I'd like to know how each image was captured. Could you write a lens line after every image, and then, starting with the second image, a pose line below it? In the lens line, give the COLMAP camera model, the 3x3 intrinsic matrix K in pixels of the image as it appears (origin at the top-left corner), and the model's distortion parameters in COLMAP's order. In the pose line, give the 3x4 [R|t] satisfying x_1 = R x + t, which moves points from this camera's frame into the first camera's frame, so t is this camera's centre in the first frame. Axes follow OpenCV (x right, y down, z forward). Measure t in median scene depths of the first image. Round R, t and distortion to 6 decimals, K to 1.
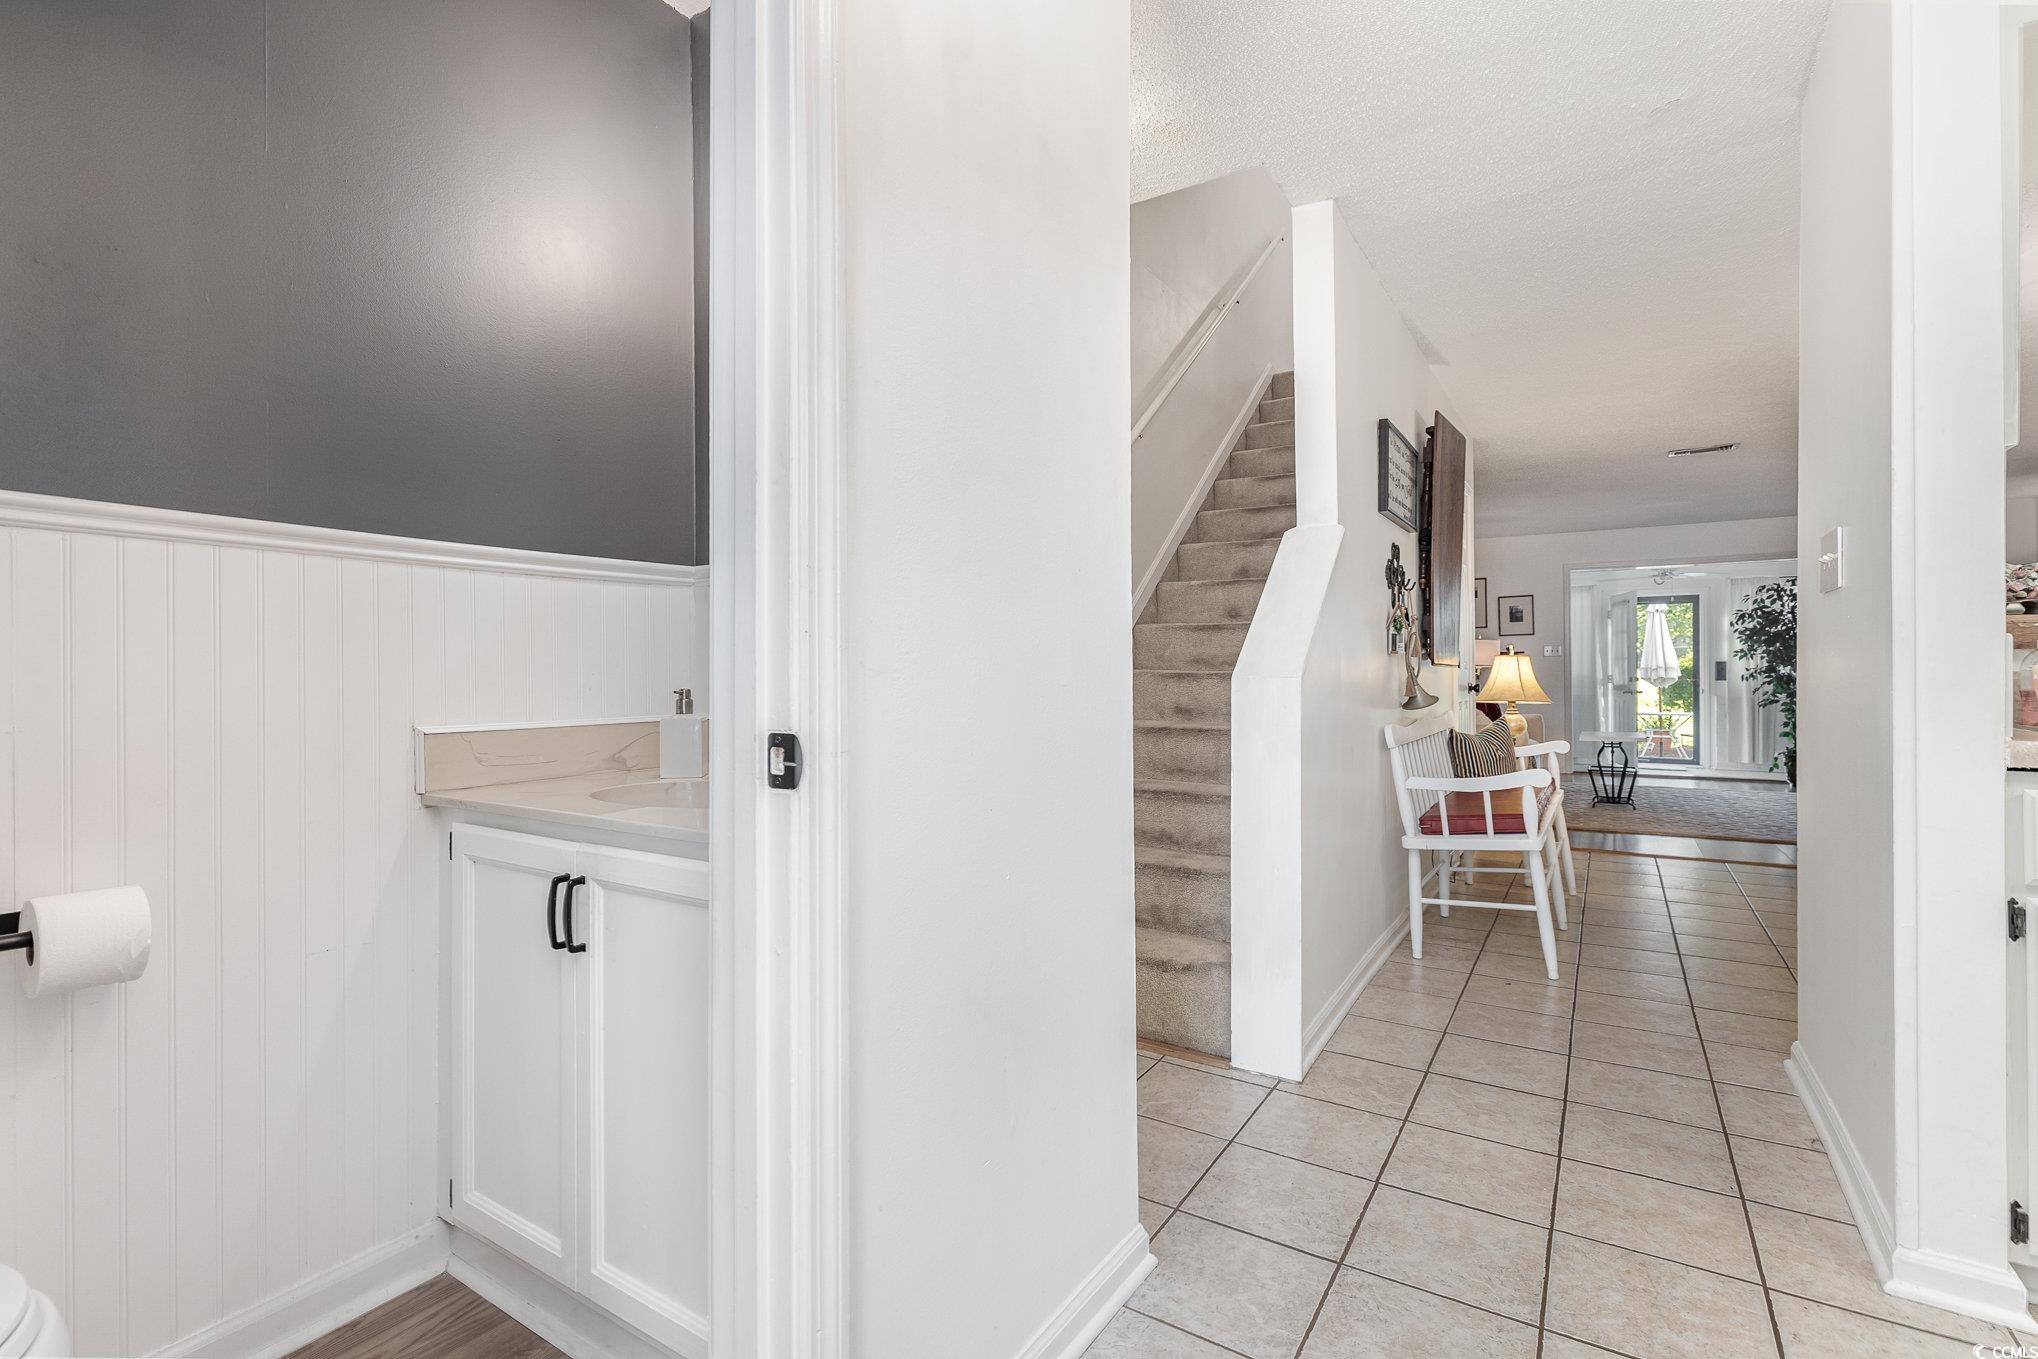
lens RADIAL K [[925.0, 0, 1024.6], [0, 925.0, 671.6], [0, 0, 1]] dist [0.010284, -0.001566]
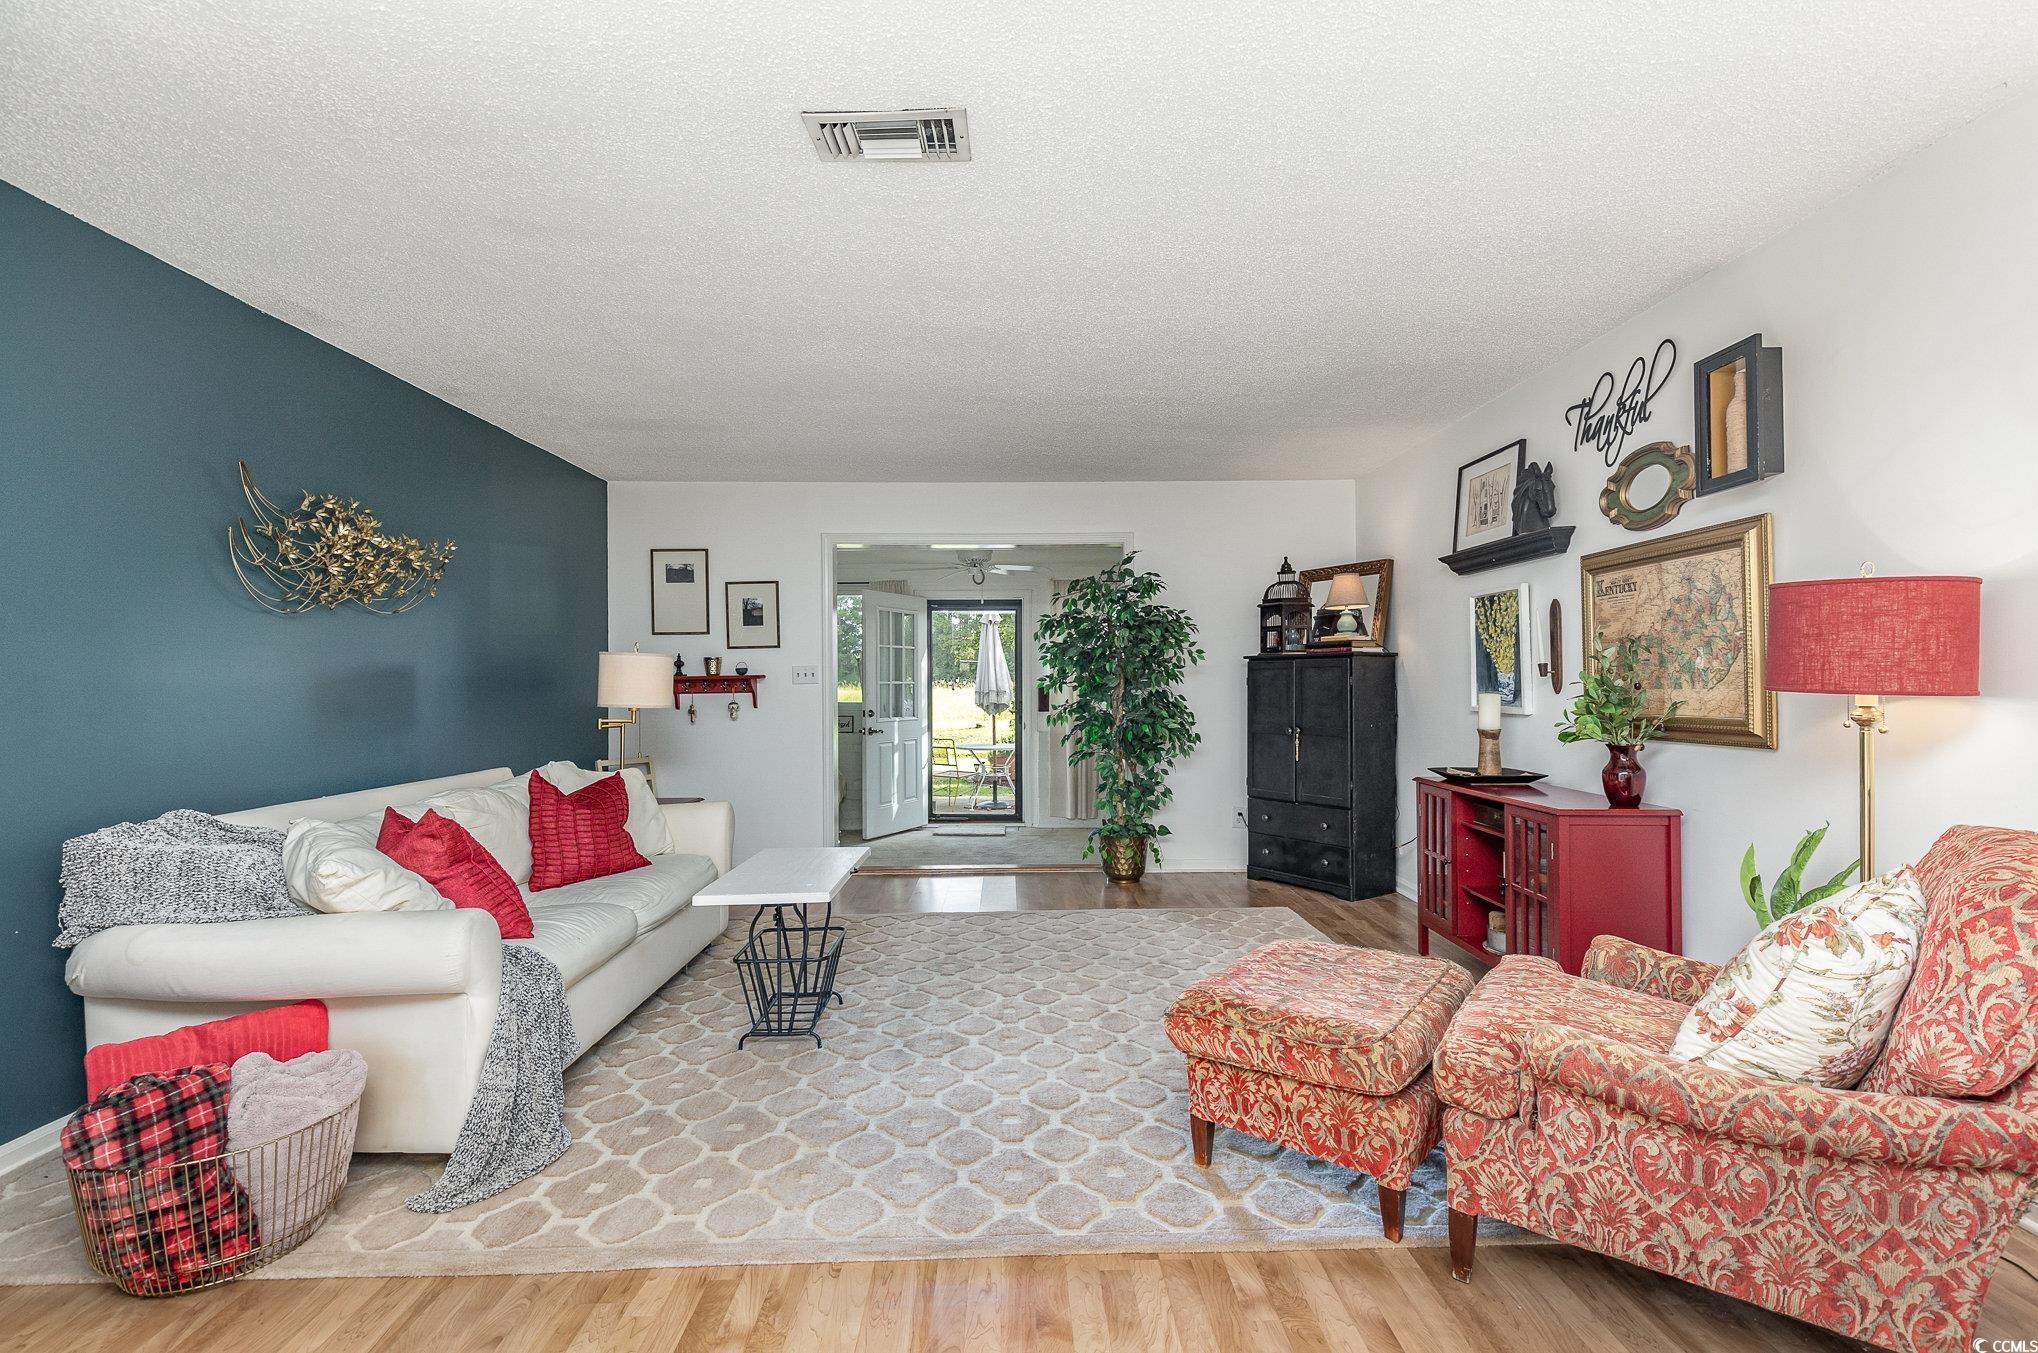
lens RADIAL K [[925.0, 0, 1026.5], [0, 925.0, 675.7], [0, 0, 1]] dist [0.010284, -0.001566]
pose [[0.837284, 0.000520, 0.546768, 0.353983], [0.002752, 0.999983, -0.005165, -0.017900], [-0.546761, 0.005829, 0.837268, 0.408871]]
